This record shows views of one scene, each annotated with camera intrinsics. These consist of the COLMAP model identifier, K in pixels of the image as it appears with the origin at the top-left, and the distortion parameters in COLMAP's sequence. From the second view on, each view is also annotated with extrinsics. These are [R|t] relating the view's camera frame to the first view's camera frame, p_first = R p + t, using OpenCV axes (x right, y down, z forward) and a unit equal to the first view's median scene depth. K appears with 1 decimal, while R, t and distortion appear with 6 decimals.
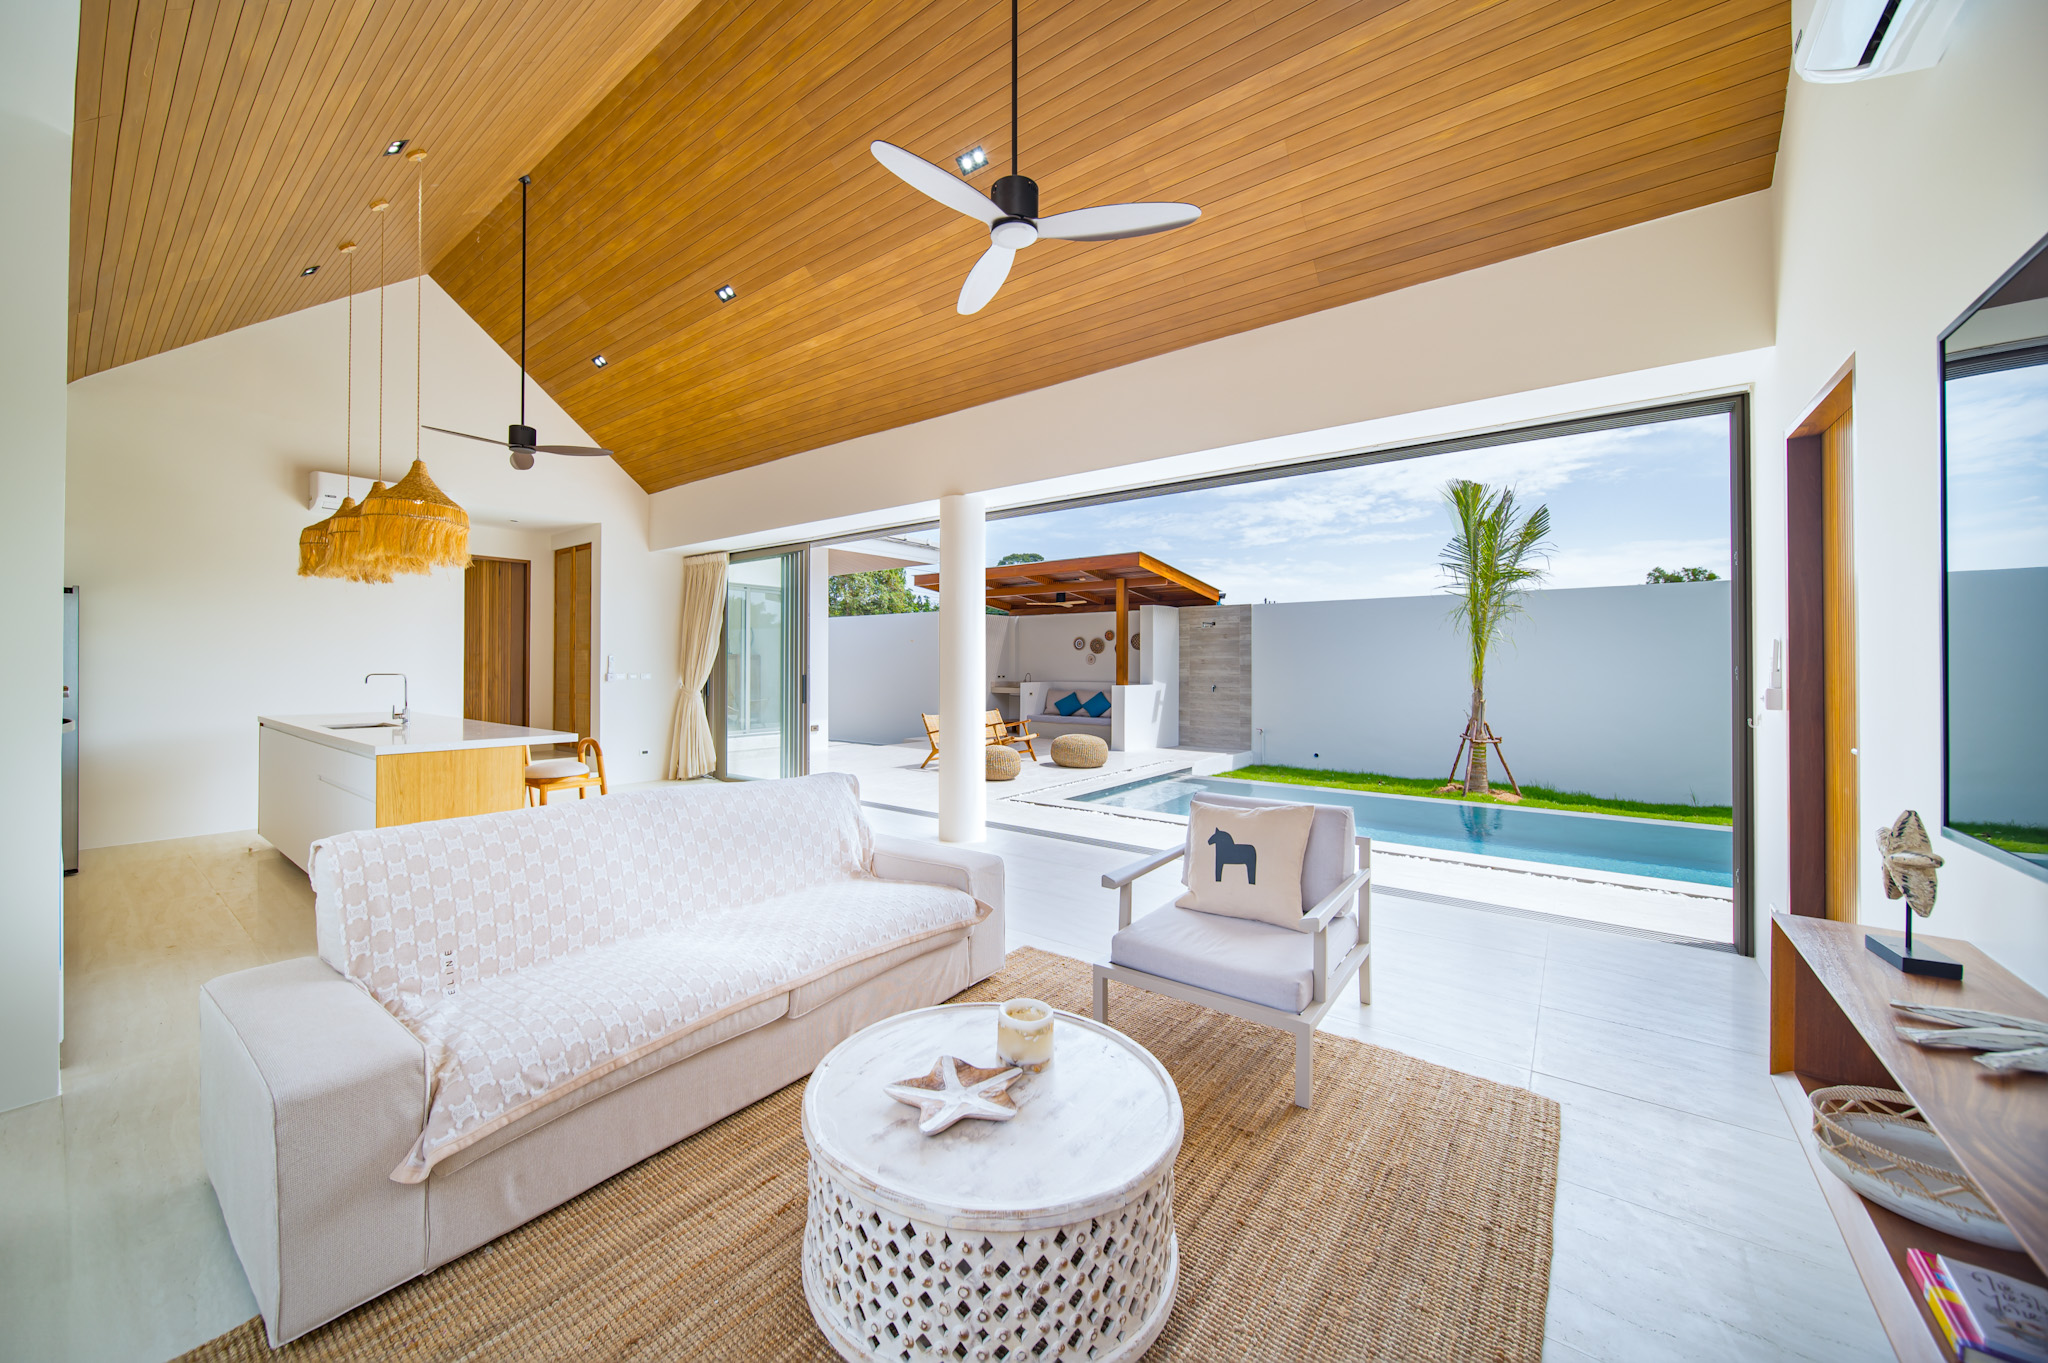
lens RADIAL K [[740.7, 0, 1015.8], [0, 740.7, 657.7], [0, 0, 1]] dist [0.000008, 0.000002]
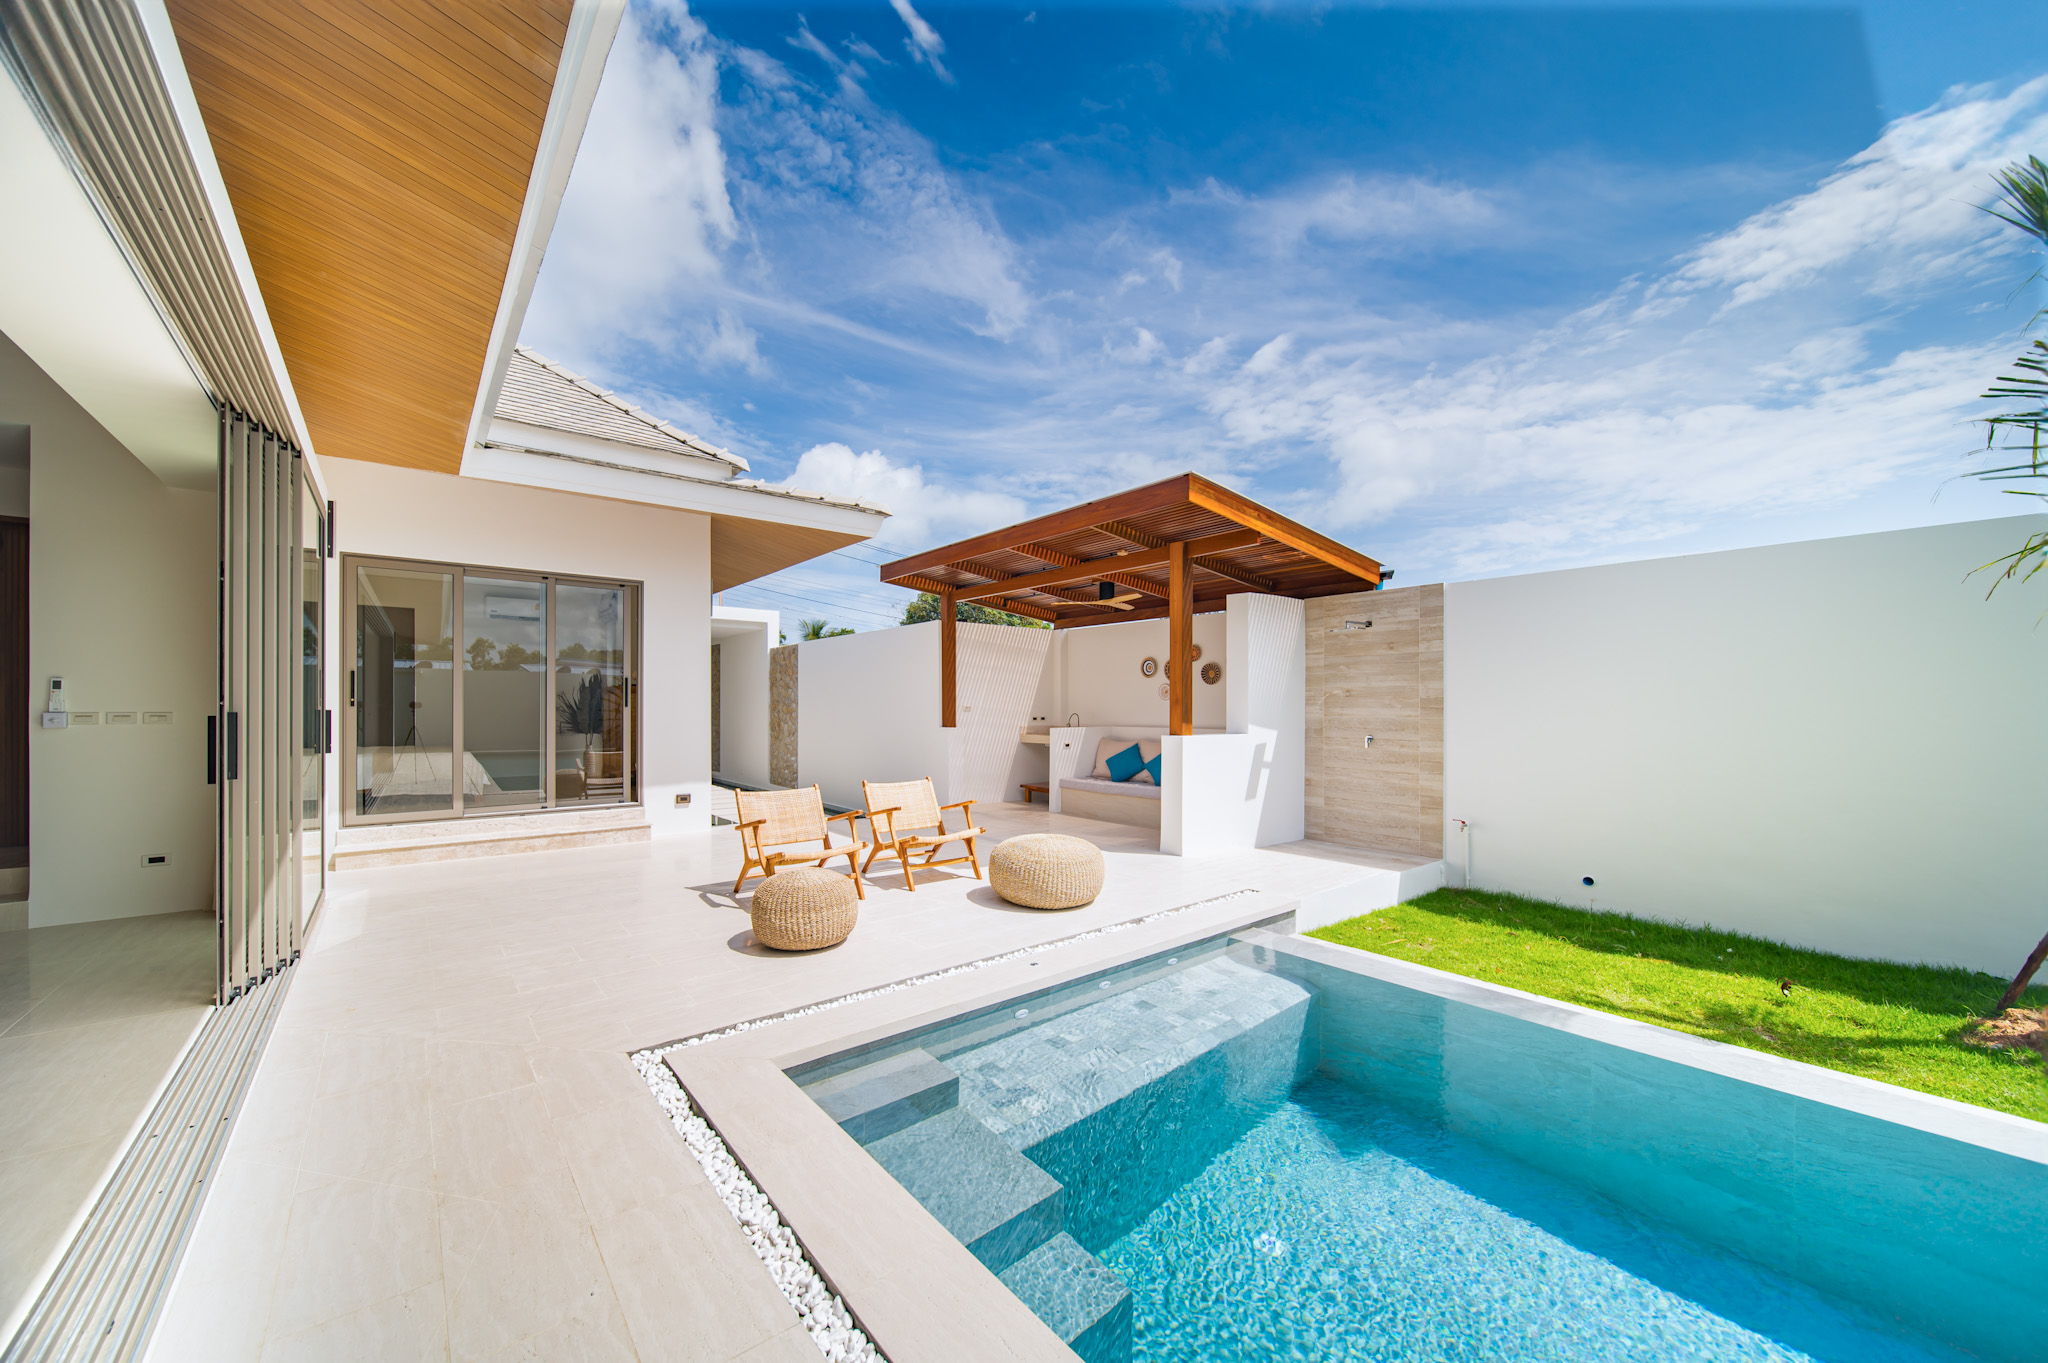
lens RADIAL K [[752.2, 0, 992.2], [0, 752.2, 701.2], [0, 0, 1]] dist [-0.006671, -0.000122]
pose [[0.966751, -0.002960, -0.255703, 0.141881], [0.003883, 0.999988, 0.003104, 0.009053], [0.255691, -0.003994, 0.966750, 0.395235]]
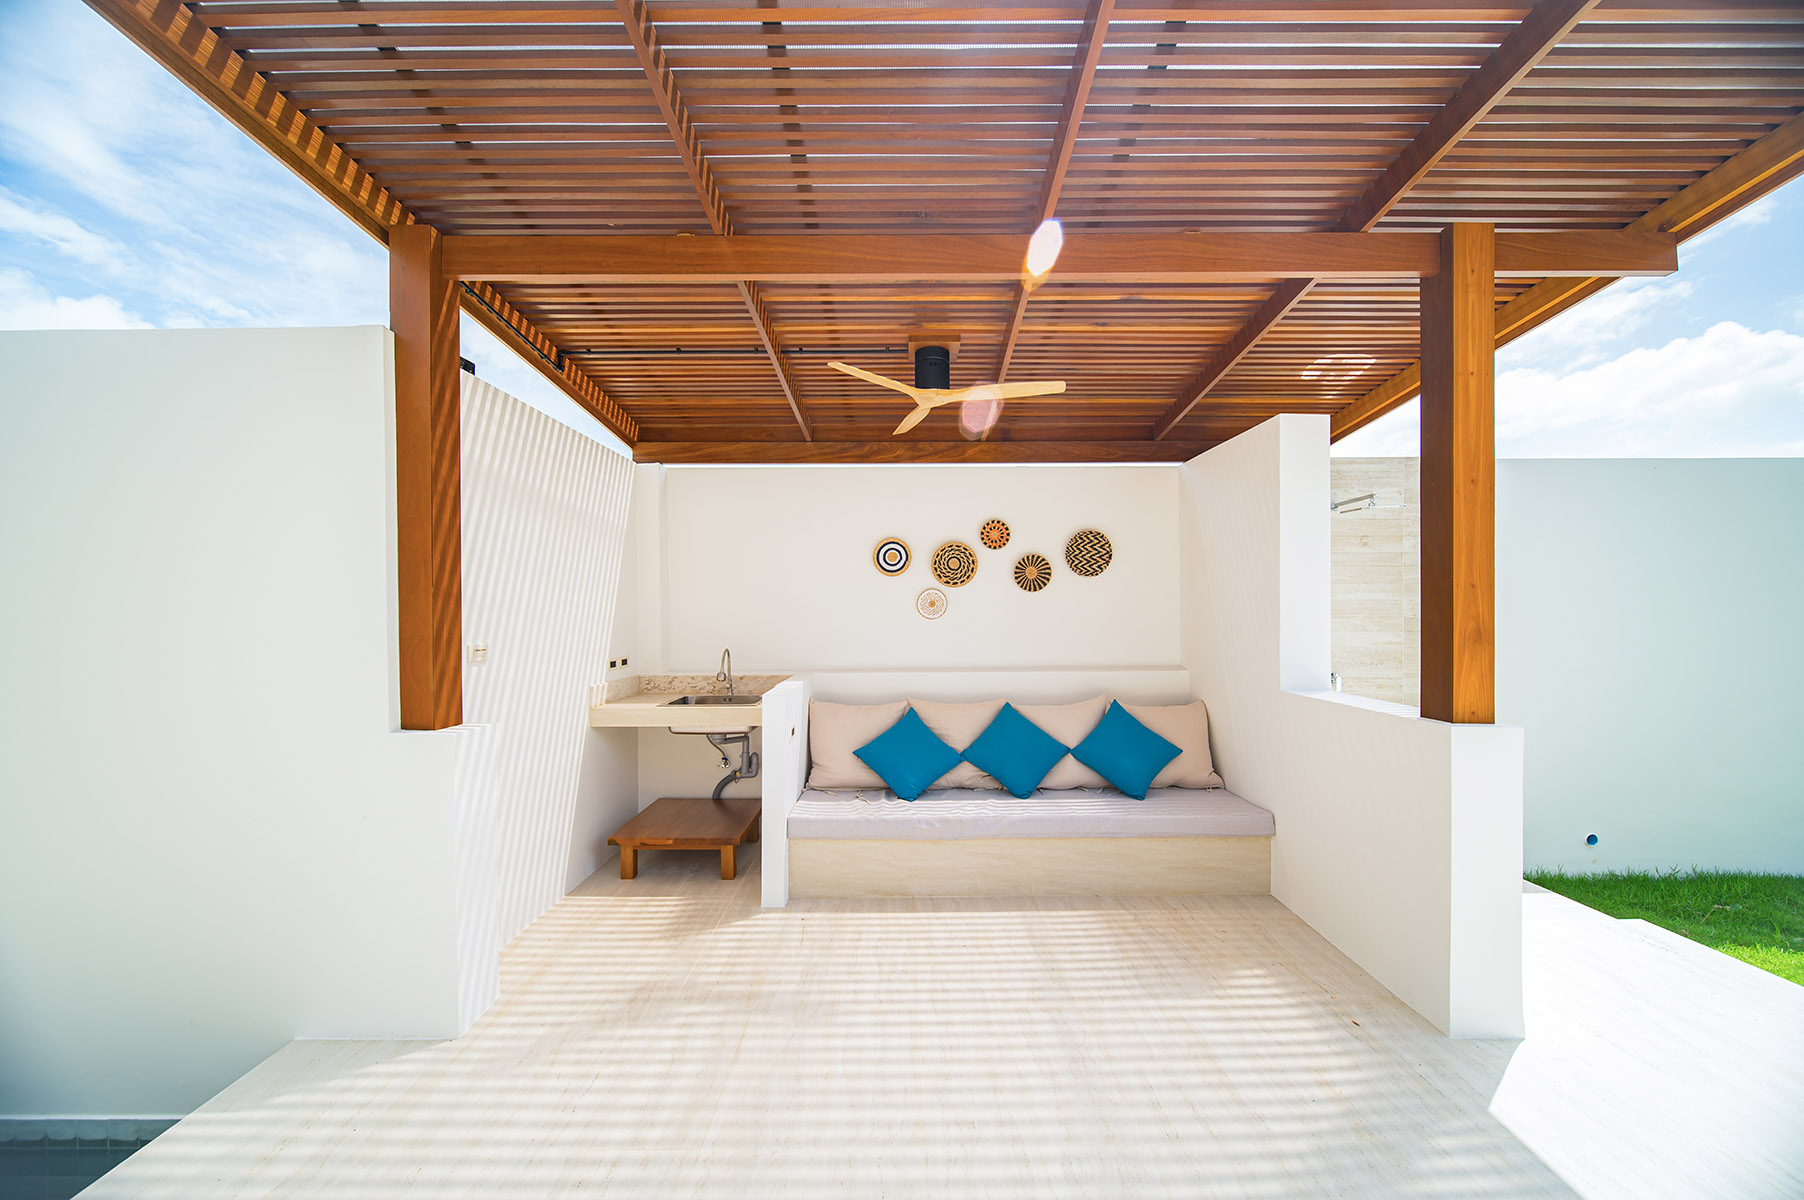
lens RADIAL K [[629.5, 0, 881.3], [0, 629.5, 602.7], [0, 0, 1]] dist [0.000593, 0.000002]
pose [[0.796431, -0.001134, 0.604728, -0.105933], [-0.001479, 0.999992, 0.003823, 0.000895], [-0.604728, -0.003939, 0.796423, 0.906728]]
